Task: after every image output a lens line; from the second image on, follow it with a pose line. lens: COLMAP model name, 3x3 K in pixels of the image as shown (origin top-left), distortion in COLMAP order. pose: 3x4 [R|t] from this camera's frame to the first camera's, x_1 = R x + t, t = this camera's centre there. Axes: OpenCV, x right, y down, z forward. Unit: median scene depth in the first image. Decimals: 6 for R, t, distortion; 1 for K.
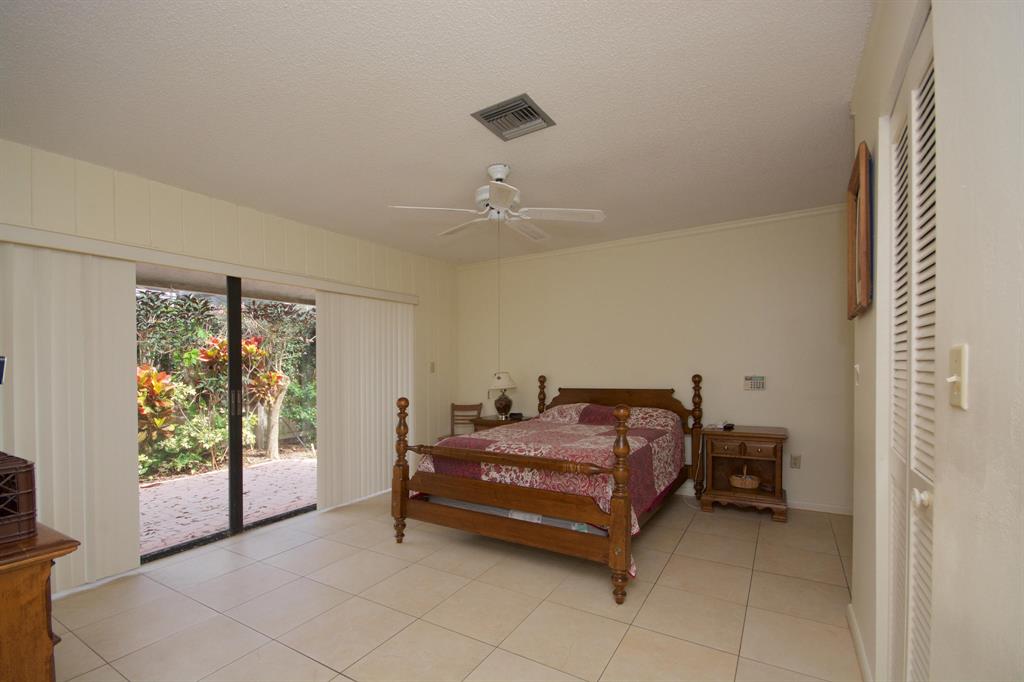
lens RADIAL K [[444.9, 0, 520.3], [0, 444.9, 363.4], [0, 0, 1]] dist [-0.015833, 0.000015]
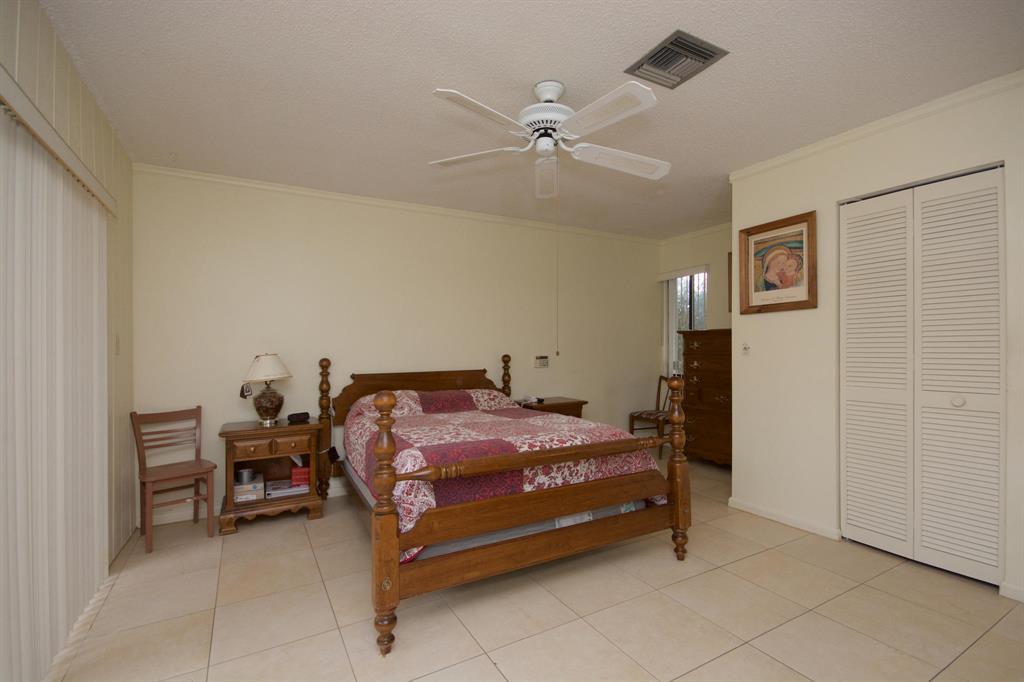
lens RADIAL K [[468.0, 0, 512.5], [0, 468.0, 350.7], [0, 0, 1]] dist [0.001100, -0.000259]
pose [[0.492433, 0.007675, 0.870317, -0.768956], [-0.005843, 0.999968, -0.005512, 0.032282], [-0.870331, -0.002371, 0.492462, 0.630815]]
